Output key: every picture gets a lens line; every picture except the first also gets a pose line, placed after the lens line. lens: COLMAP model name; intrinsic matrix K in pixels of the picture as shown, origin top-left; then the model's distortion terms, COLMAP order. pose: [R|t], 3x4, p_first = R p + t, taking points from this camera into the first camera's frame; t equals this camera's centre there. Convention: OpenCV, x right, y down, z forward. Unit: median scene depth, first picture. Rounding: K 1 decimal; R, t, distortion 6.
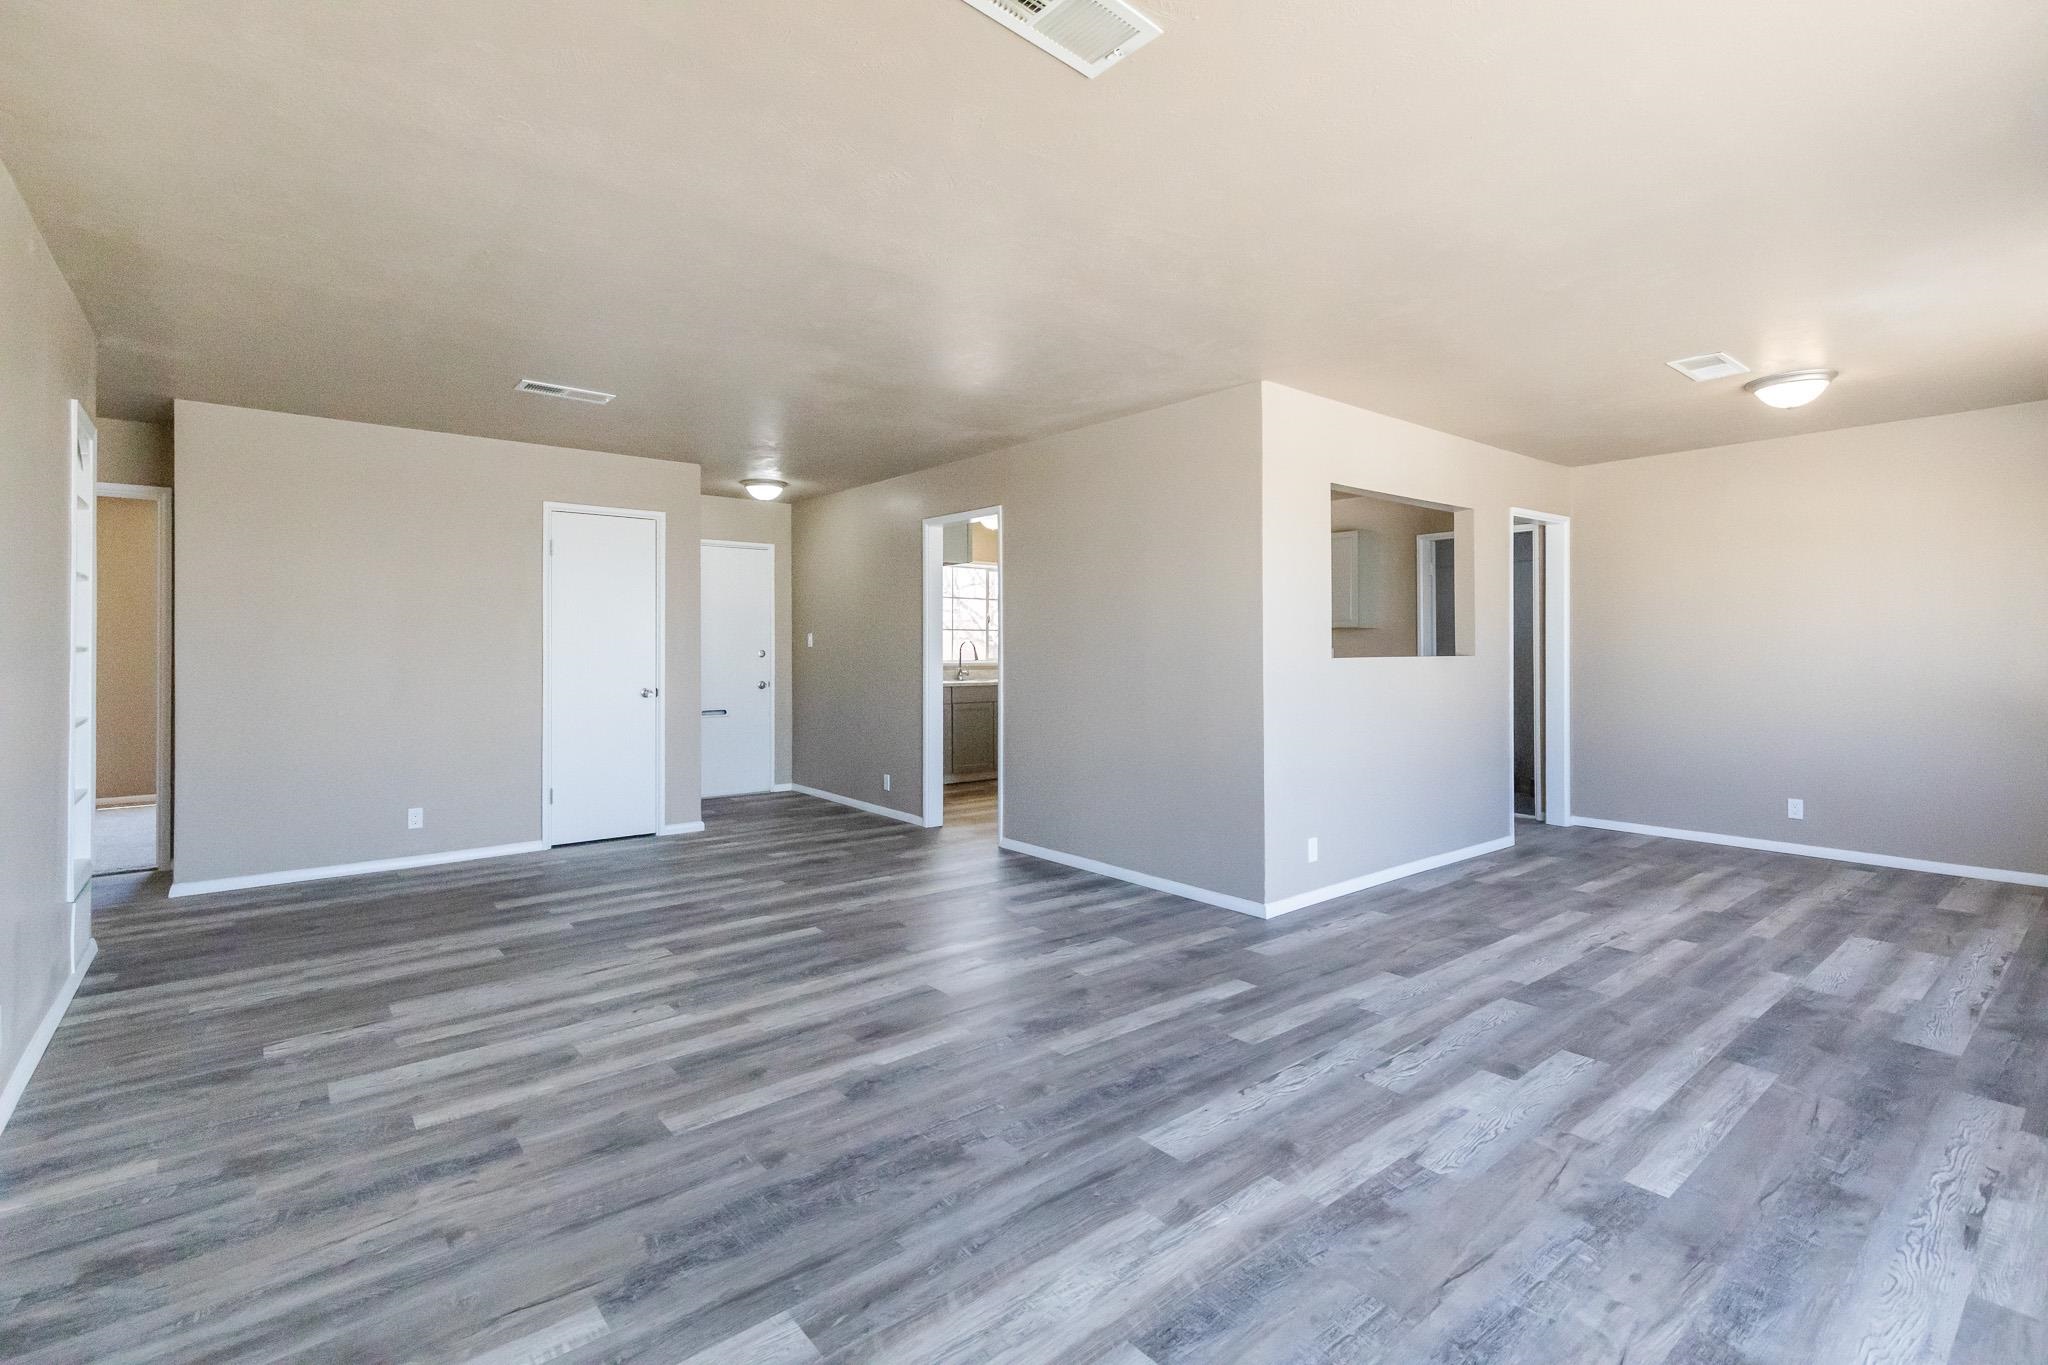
lens RADIAL K [[928.9, 0, 1038.8], [0, 928.9, 644.1], [0, 0, 1]] dist [0.005027, 0.000619]
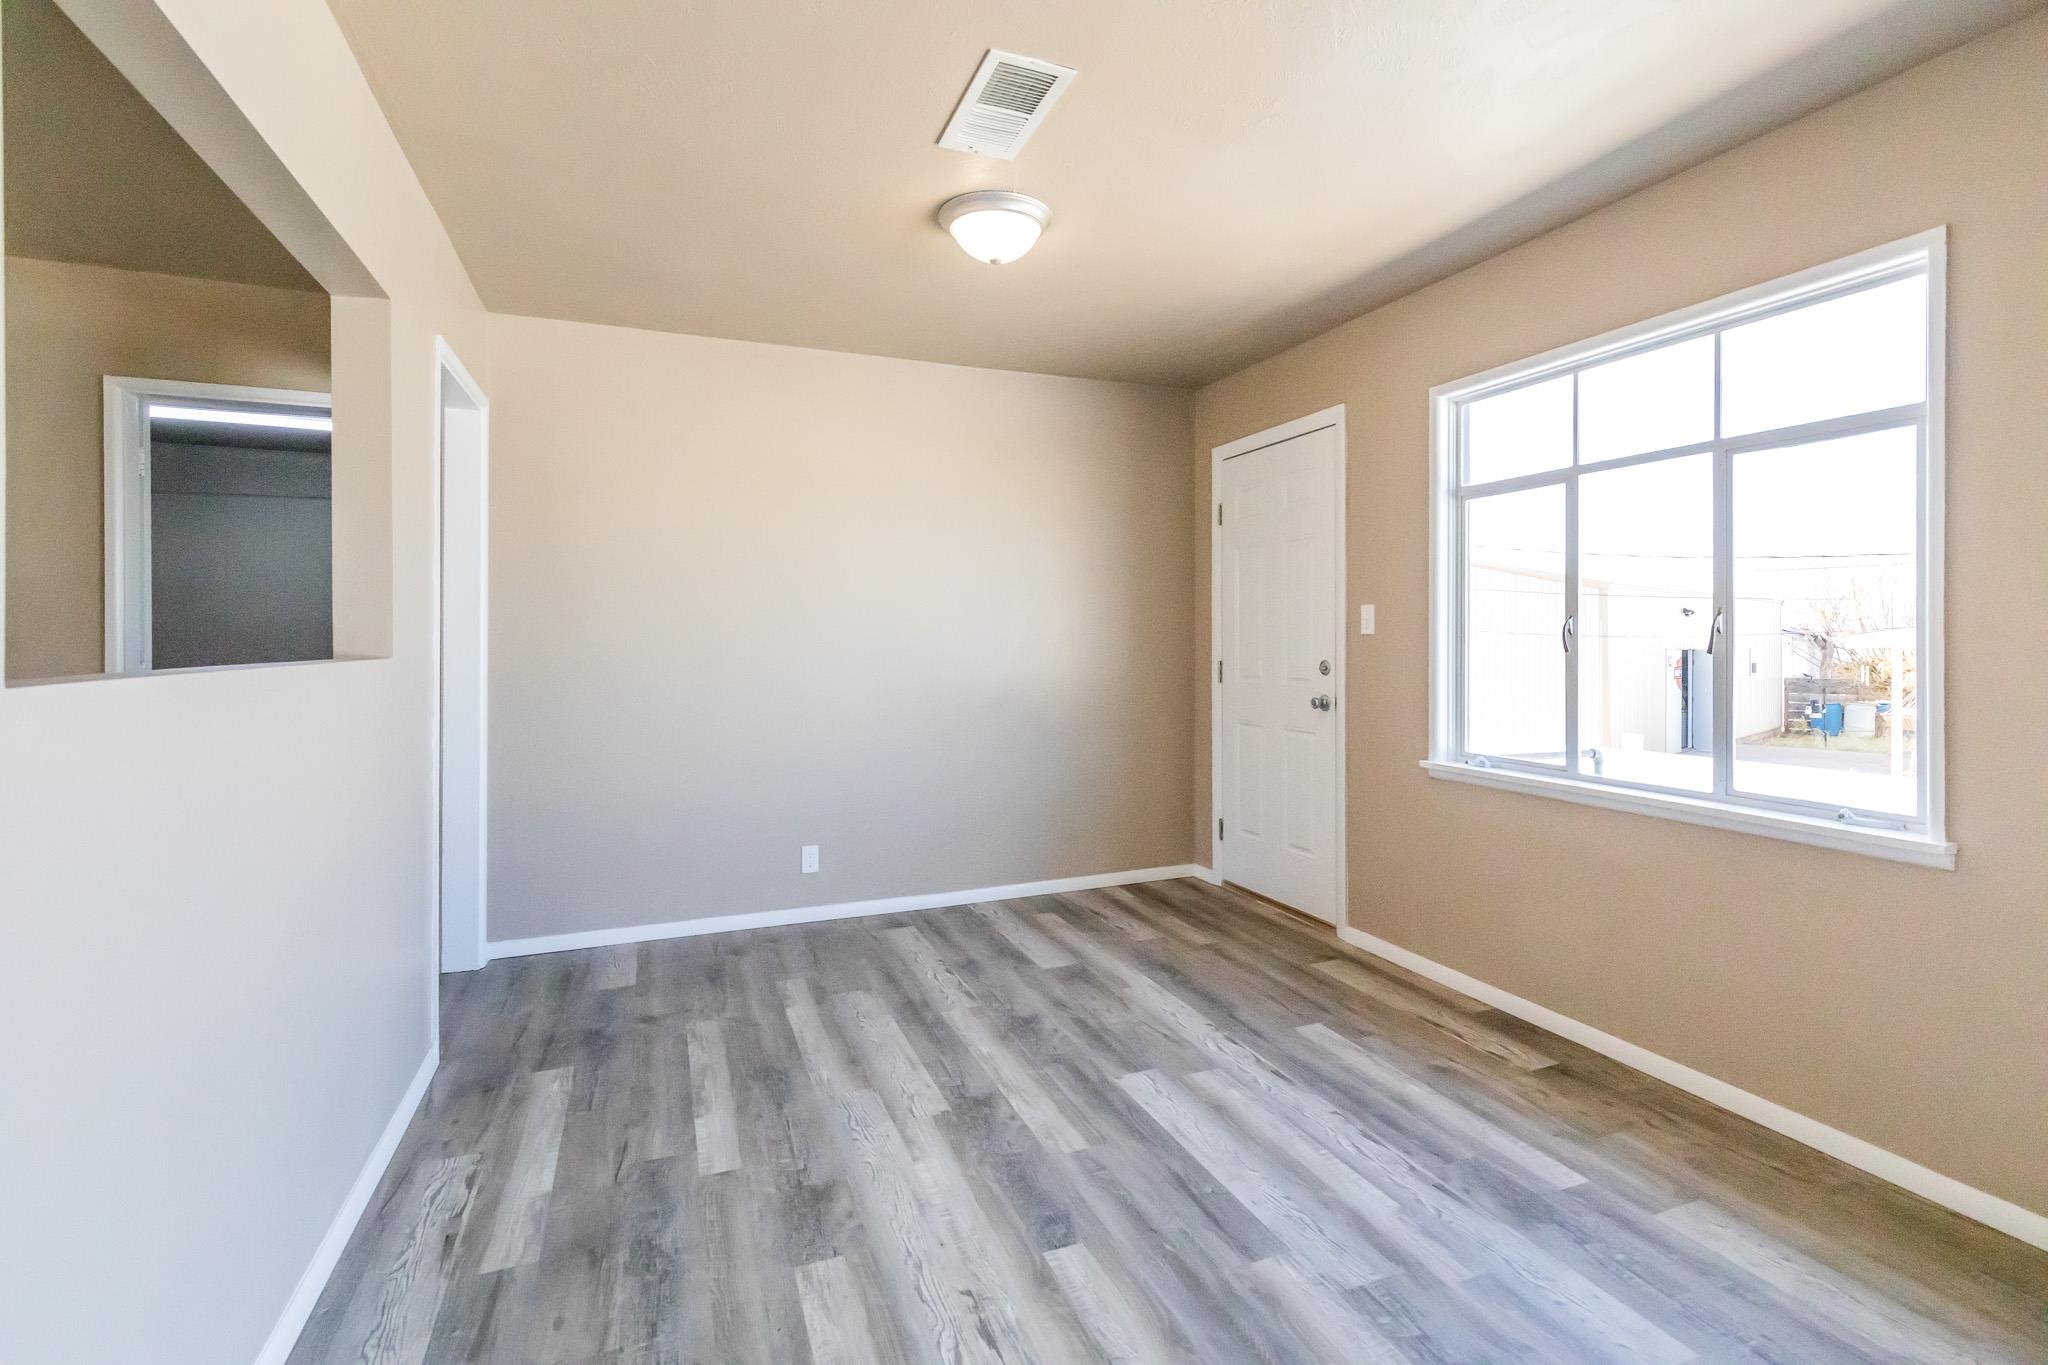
lens RADIAL K [[928.9, 0, 1038.8], [0, 928.9, 644.1], [0, 0, 1]] dist [0.005027, 0.000619]
pose [[0.299276, -0.003034, 0.954162, 0.165782], [-0.004320, 0.999980, 0.004534, 0.003687], [-0.954157, -0.005479, 0.299257, 0.606048]]
